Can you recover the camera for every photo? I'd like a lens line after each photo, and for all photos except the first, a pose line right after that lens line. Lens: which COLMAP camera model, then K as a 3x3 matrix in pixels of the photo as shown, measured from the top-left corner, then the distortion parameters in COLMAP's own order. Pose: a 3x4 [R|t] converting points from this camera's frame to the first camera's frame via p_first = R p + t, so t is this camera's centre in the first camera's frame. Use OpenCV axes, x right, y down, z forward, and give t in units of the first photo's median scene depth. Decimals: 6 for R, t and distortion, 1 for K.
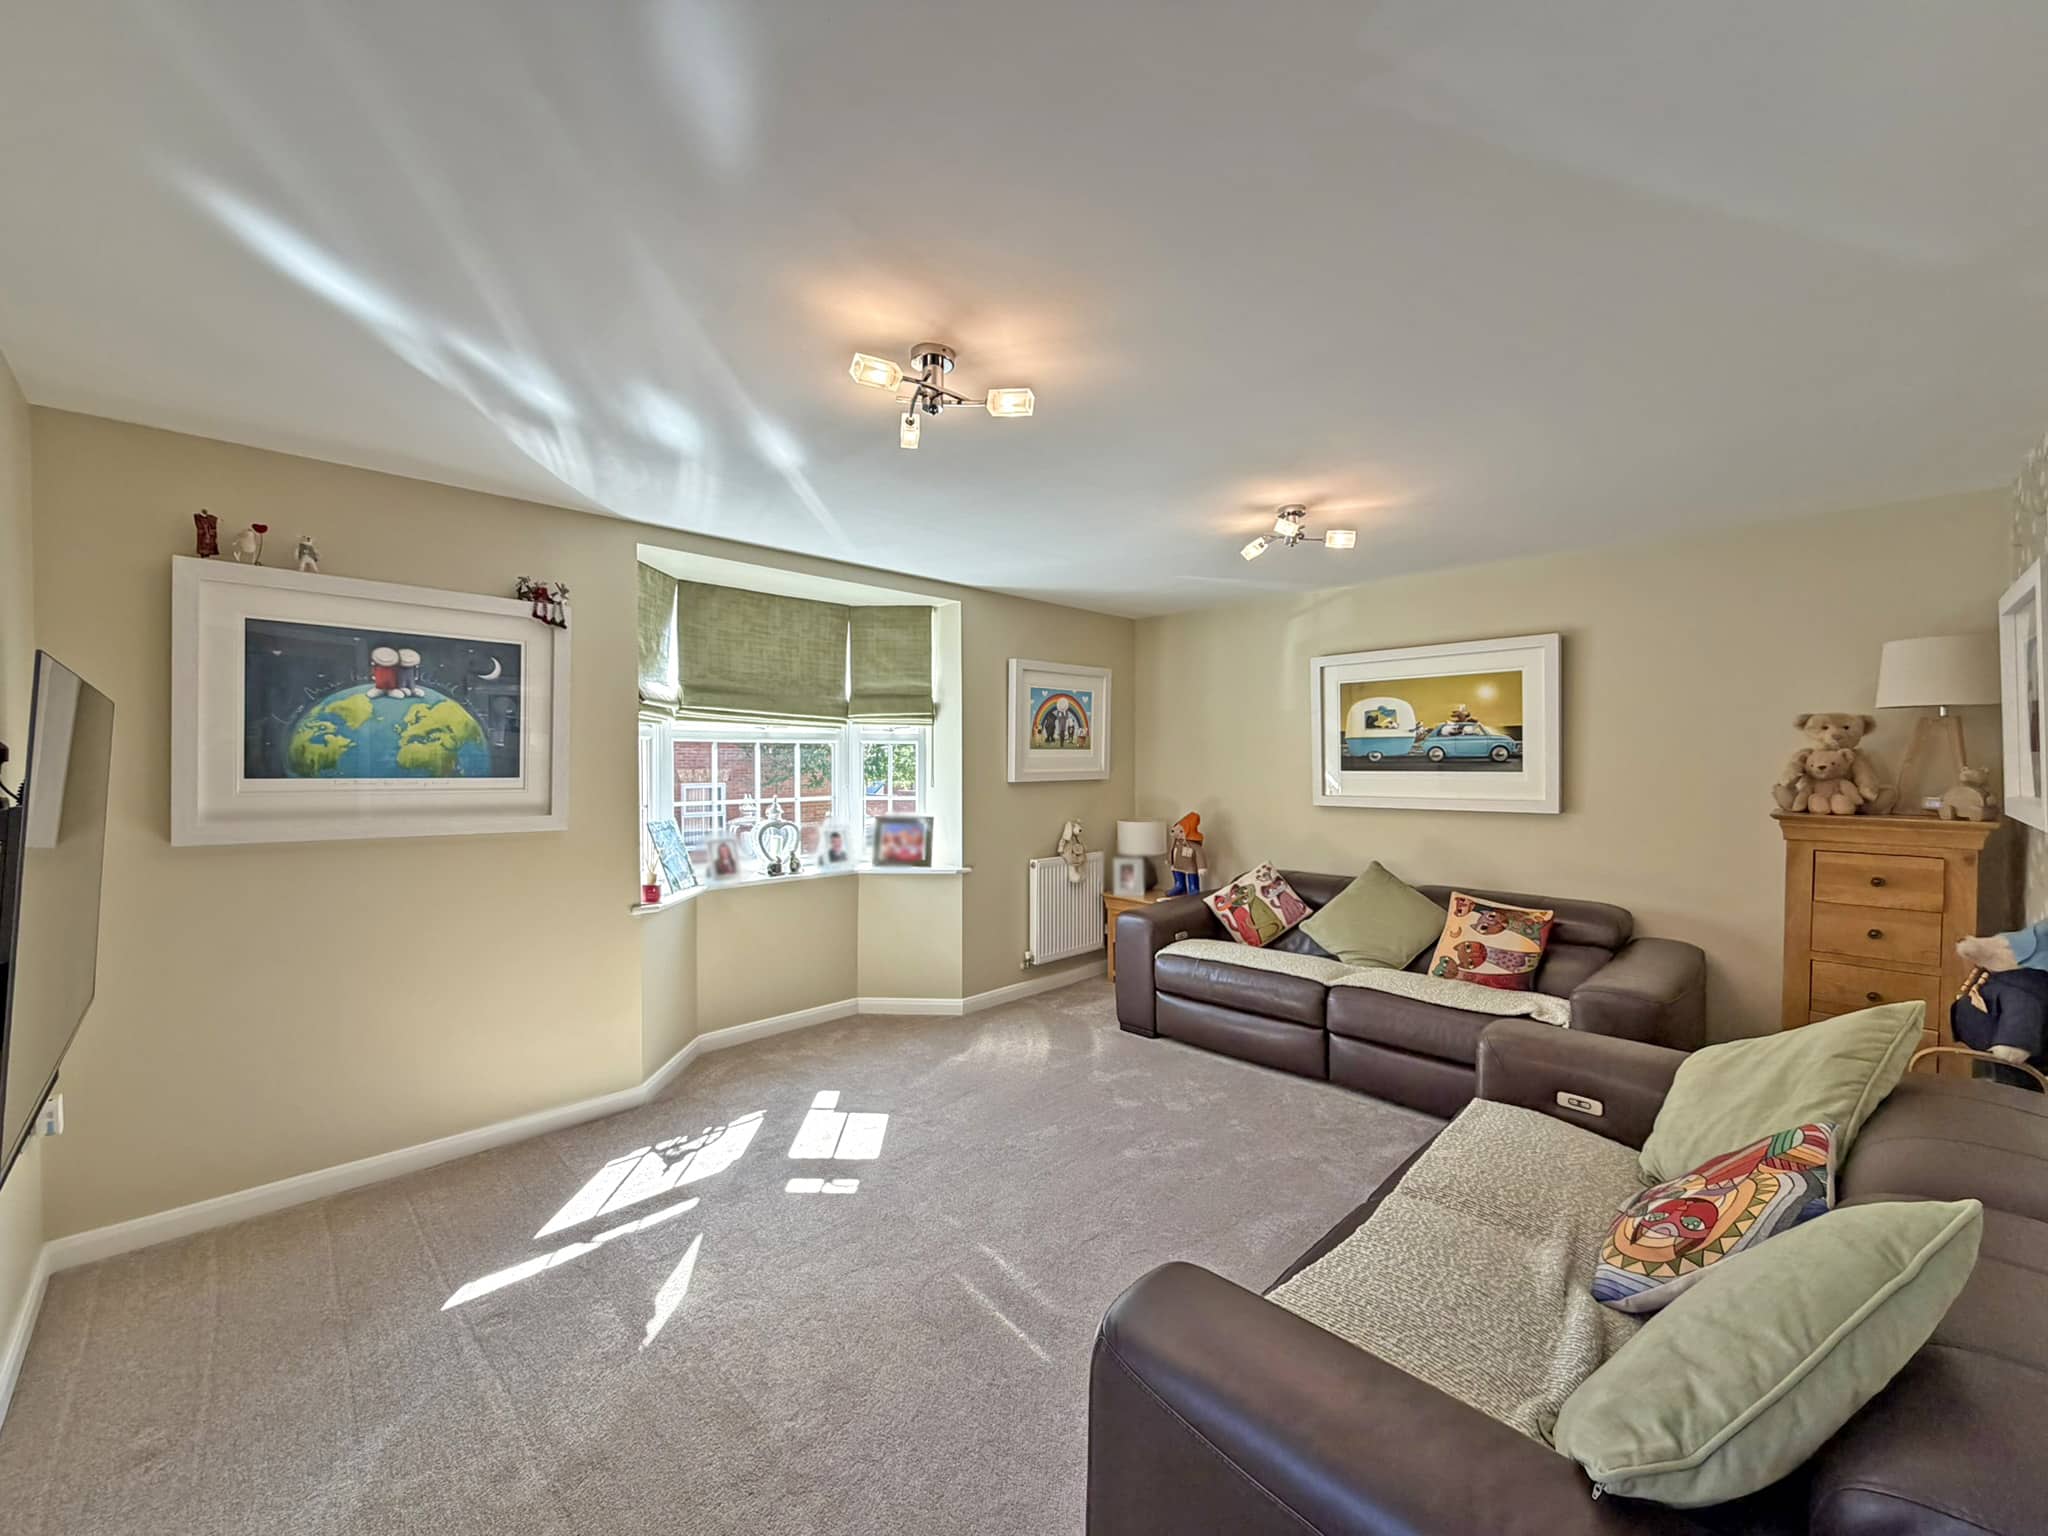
lens RADIAL K [[816.3, 0, 1020.6], [0, 816.3, 763.3], [0, 0, 1]] dist [0.008940, 0.000217]
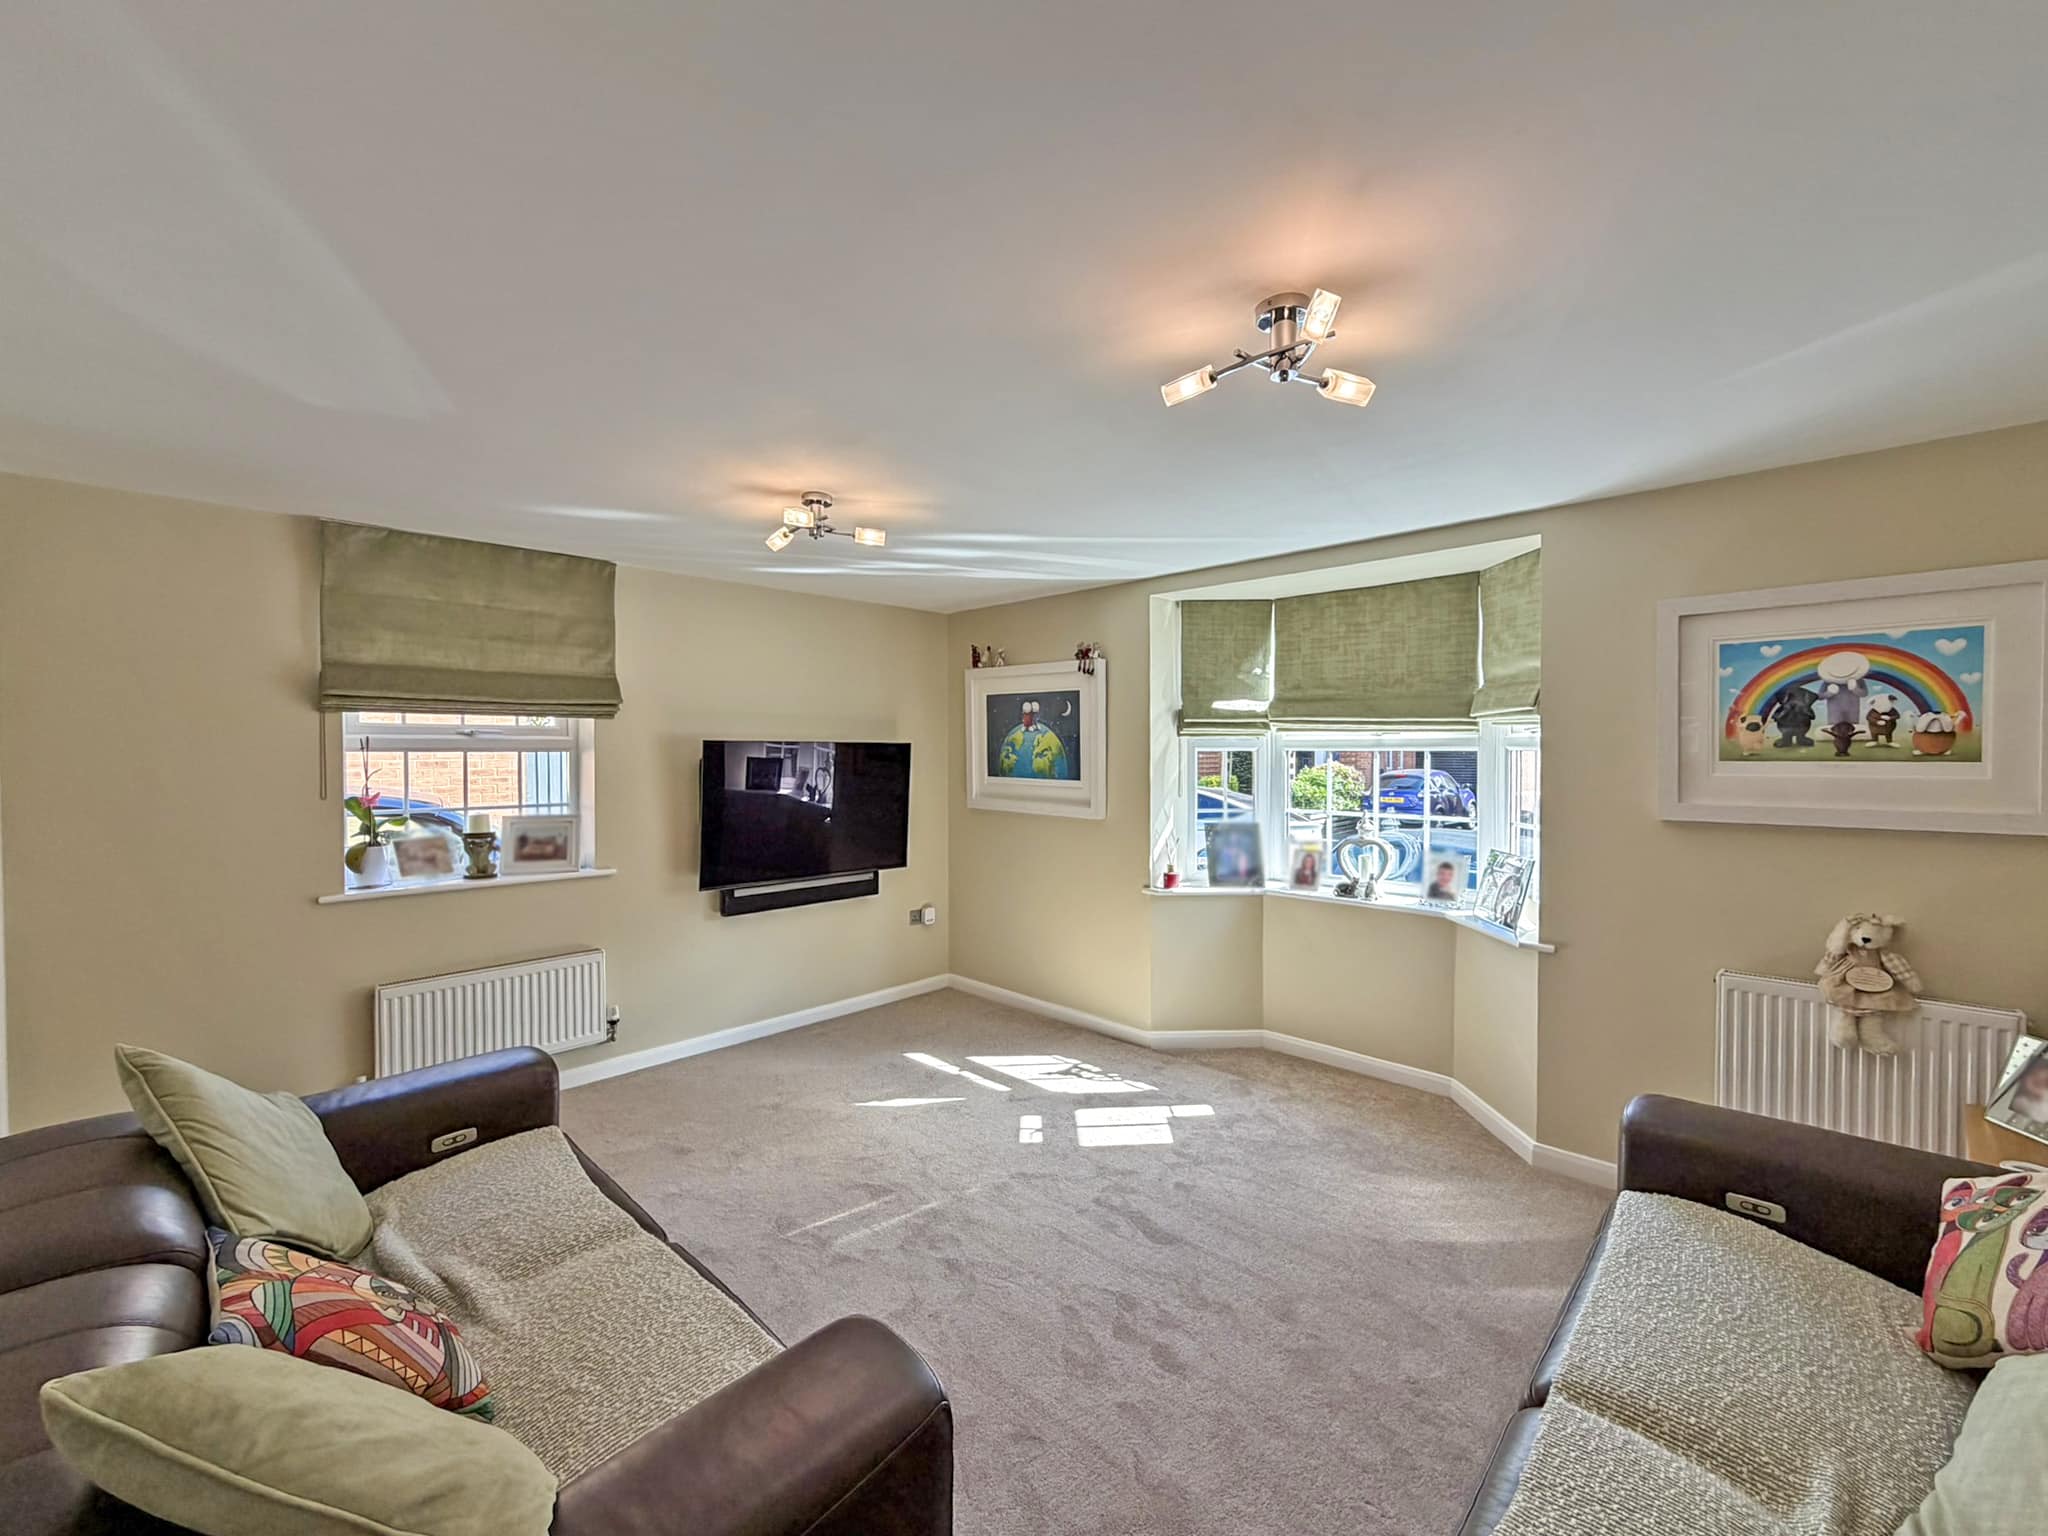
lens RADIAL K [[823.0, 0, 1020.4], [0, 823.0, 767.1], [0, 0, 1]] dist [-0.001094, 0.000117]
pose [[0.031472, 0.019976, -0.999305, 0.788291], [-0.004102, 0.999794, 0.019857, -0.032922], [0.999496, 0.003474, 0.031548, 0.778753]]
